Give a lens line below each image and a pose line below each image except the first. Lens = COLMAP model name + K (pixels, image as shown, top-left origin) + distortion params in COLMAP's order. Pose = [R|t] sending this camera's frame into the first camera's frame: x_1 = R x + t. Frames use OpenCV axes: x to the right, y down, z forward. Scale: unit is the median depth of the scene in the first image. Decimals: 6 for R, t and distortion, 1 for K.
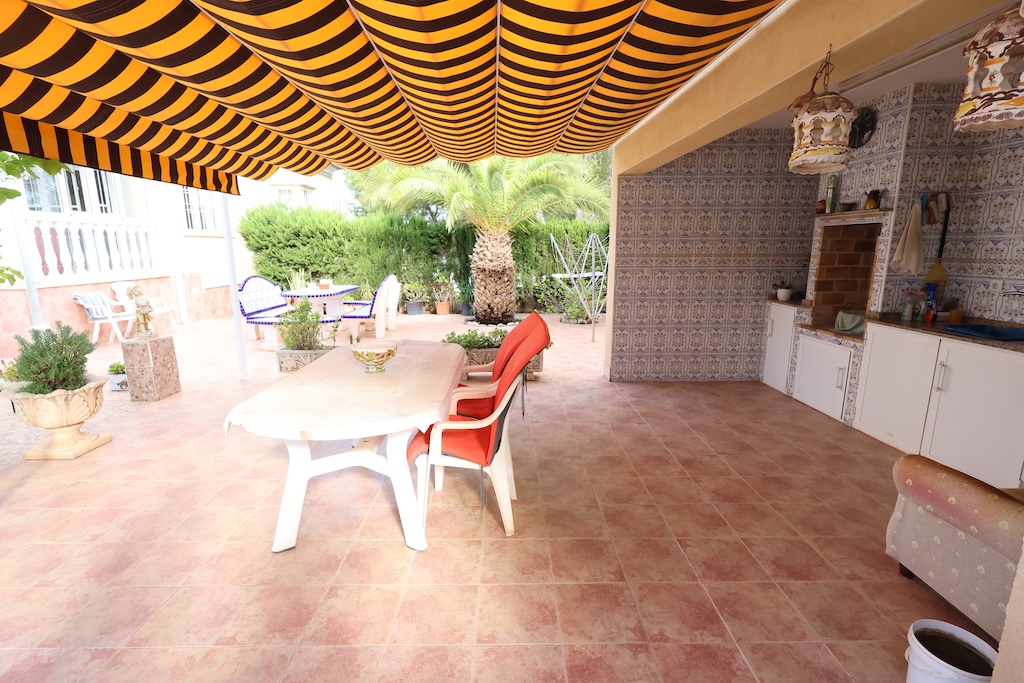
lens RADIAL K [[477.0, 0, 510.1], [0, 477.0, 342.5], [0, 0, 1]] dist [-0.001087, 0.000656]
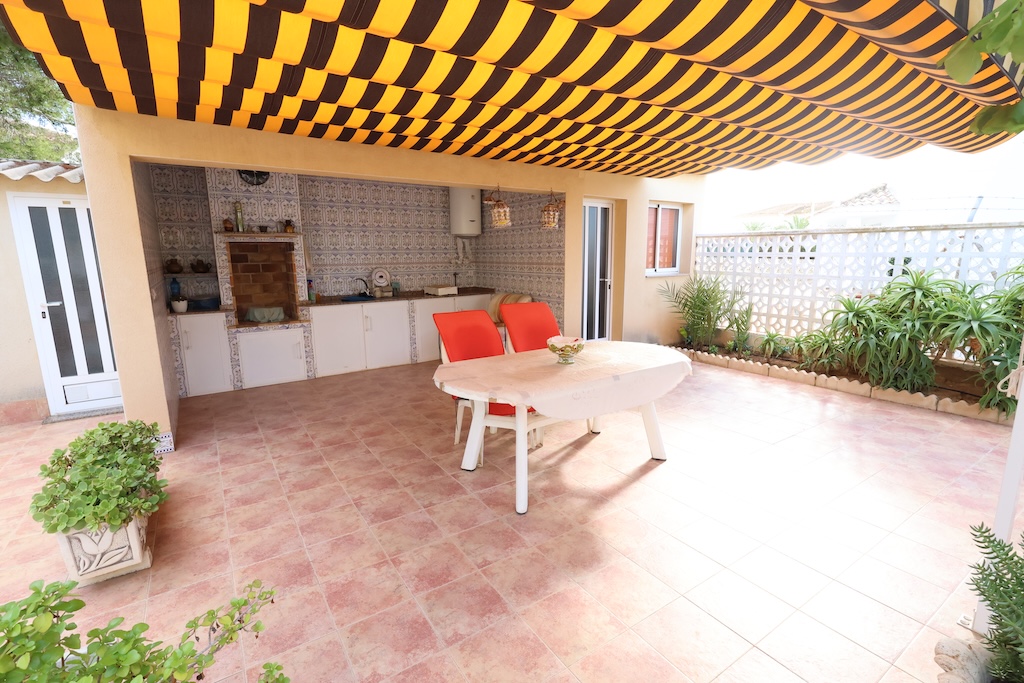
lens RADIAL K [[477.0, 0, 510.1], [0, 477.0, 342.5], [0, 0, 1]] dist [-0.001087, 0.000656]
pose [[-0.526691, -0.146374, 0.837359, -0.862732], [0.183302, 0.942332, 0.280020, -0.241652], [-0.830058, 0.300974, -0.469487, 1.199968]]
